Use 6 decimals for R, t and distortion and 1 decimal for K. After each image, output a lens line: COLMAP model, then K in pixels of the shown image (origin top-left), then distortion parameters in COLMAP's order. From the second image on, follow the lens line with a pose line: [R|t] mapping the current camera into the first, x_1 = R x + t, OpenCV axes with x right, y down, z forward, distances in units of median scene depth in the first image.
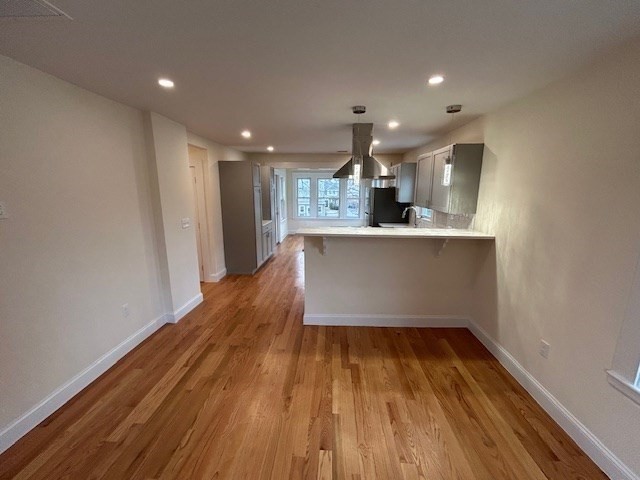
lens RADIAL K [[259.1, 0, 320.4], [0, 259.1, 240.0], [0, 0, 1]] dist [0.000359, 0.001633]
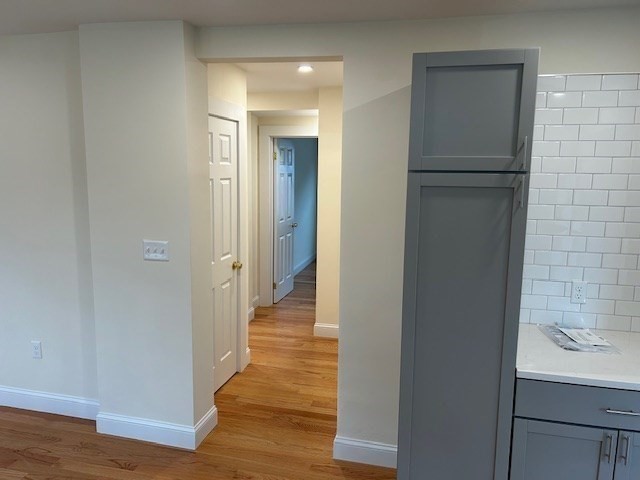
lens RADIAL K [[479.4, 0, 323.4], [0, 479.4, 240.3], [0, 0, 1]] dist [0.058248, -0.061827]
pose [[-0.178494, 0.137122, -0.974340, 0.271126], [-0.214260, 0.961062, 0.174505, -0.343347], [0.960330, 0.239910, -0.142164, 1.660834]]
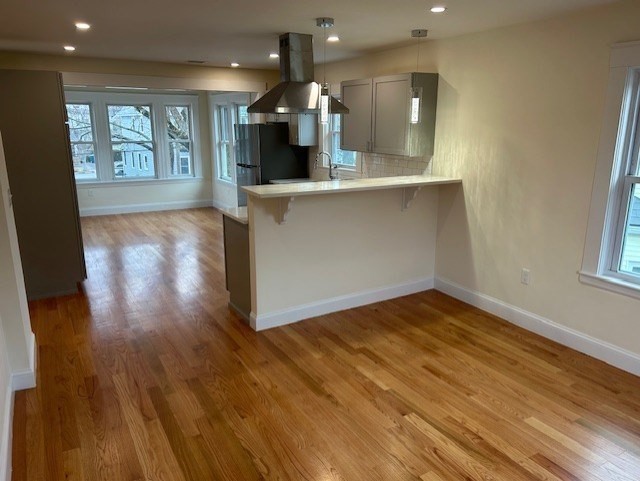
lens RADIAL K [[479.4, 0, 325.8], [0, 479.4, 243.8], [0, 0, 1]] dist [0.058248, -0.061827]
pose [[0.835591, -0.139623, 0.531312, -0.622921], [0.111218, 0.990130, 0.085284, 0.014187], [-0.537976, -0.012171, 0.842872, -0.173723]]
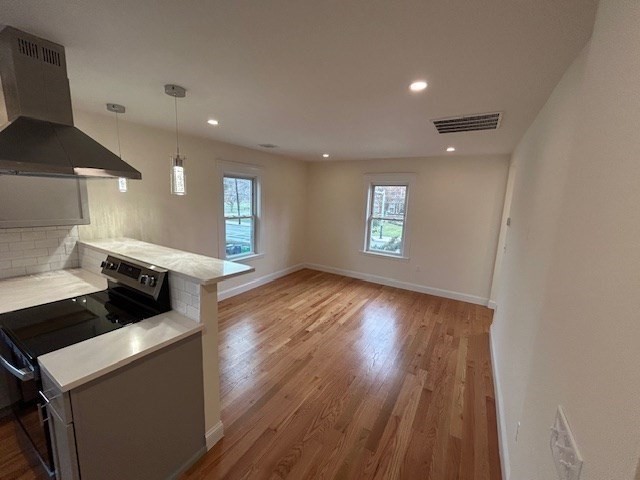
lens RADIAL K [[259.1, 0, 321.1], [0, 259.1, 238.2], [0, 0, 1]] dist [0.000359, 0.001633]
pose [[-0.881068, -0.114443, 0.458935, -0.534715], [0.048285, 0.943455, 0.327965, -0.302659], [-0.470518, 0.311119, -0.825722, 1.399472]]
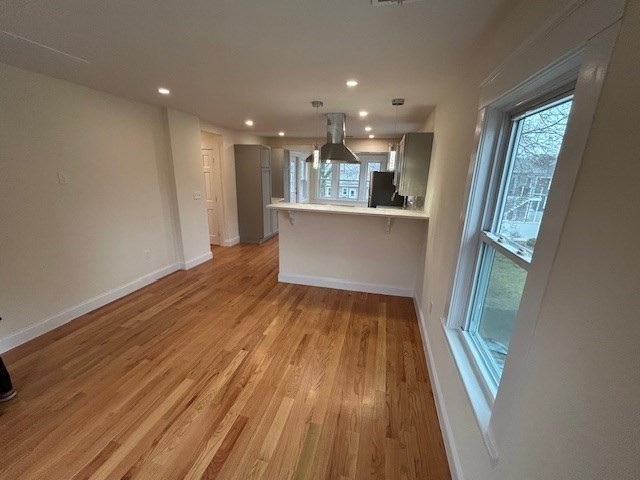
lens RADIAL K [[259.1, 0, 320.2], [0, 259.1, 239.8], [0, 0, 1]] dist [0.000359, 0.001633]
pose [[0.981372, 0.072737, -0.177817, 0.383543], [-0.061048, 0.995652, 0.070352, 0.033201], [0.182161, -0.058186, 0.981546, -0.192623]]
